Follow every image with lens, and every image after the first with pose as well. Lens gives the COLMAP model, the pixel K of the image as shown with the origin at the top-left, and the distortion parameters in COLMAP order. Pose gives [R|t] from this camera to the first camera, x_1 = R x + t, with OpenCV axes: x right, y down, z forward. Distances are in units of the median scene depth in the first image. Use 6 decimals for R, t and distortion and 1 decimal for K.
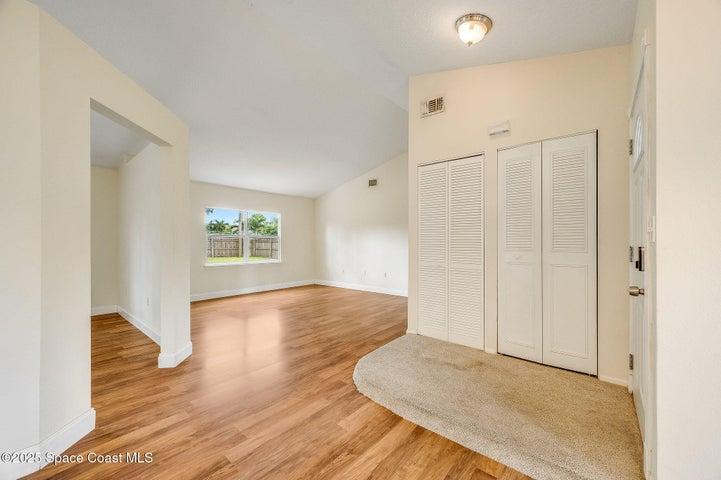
lens RADIAL K [[287.0, 0, 366.0], [0, 287.0, 240.8], [0, 0, 1]] dist [0.000672, 0.000037]
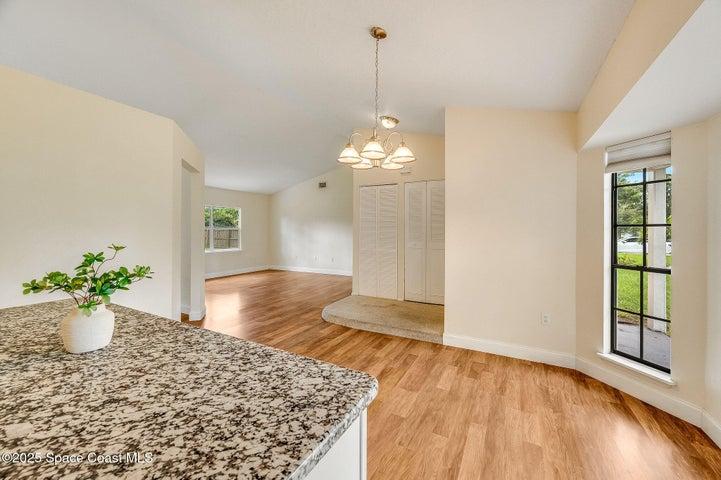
lens RADIAL K [[294.0, 0, 364.1], [0, 294.0, 232.6], [0, 0, 1]] dist [0.001307, 0.000165]
pose [[0.980035, -0.002307, 0.198811, -0.113280], [-0.000915, 0.999870, 0.016112, -0.040167], [-0.198823, -0.015973, 0.979905, -0.588906]]
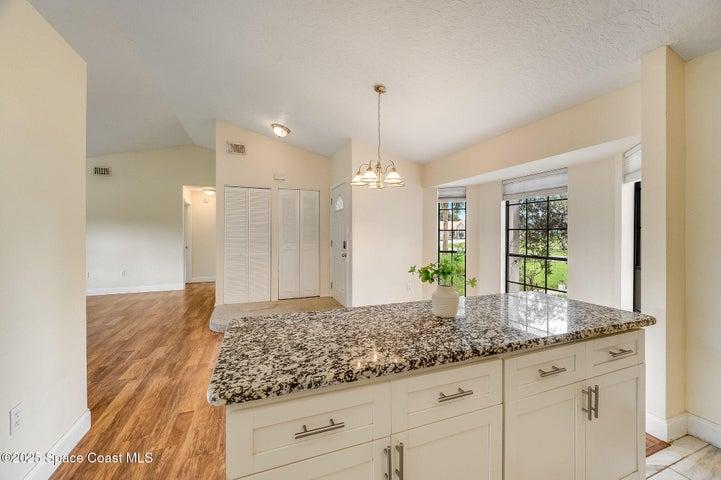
lens RADIAL K [[294.0, 0, 364.1], [0, 294.0, 232.6], [0, 0, 1]] dist [0.001307, 0.000165]
pose [[0.463326, -0.000013, 0.886188, -0.820047], [-0.000918, 0.999999, 0.000495, -0.032200], [-0.886187, -0.001043, 0.463326, -0.302346]]
